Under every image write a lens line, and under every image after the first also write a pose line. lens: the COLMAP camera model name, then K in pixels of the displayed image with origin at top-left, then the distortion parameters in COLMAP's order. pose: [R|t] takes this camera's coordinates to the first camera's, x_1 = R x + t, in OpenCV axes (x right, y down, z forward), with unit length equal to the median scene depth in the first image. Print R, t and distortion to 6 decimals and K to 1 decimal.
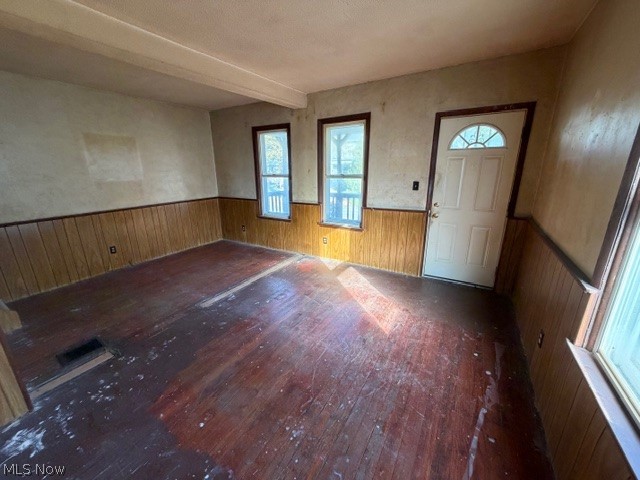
lens RADIAL K [[254.3, 0, 318.5], [0, 254.3, 239.6], [0, 0, 1]] dist [0.000904, -0.000158]
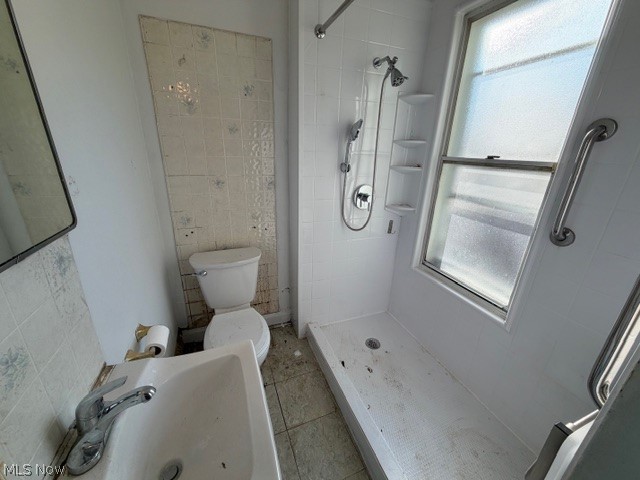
lens RADIAL K [[254.3, 0, 319.7], [0, 254.3, 239.8], [0, 0, 1]] dist [0.000904, -0.000158]
pose [[0.794890, 0.235212, -0.559307, -0.147318], [-0.198342, 0.971891, 0.126837, -0.166289], [0.573420, 0.010113, 0.819199, 0.658864]]
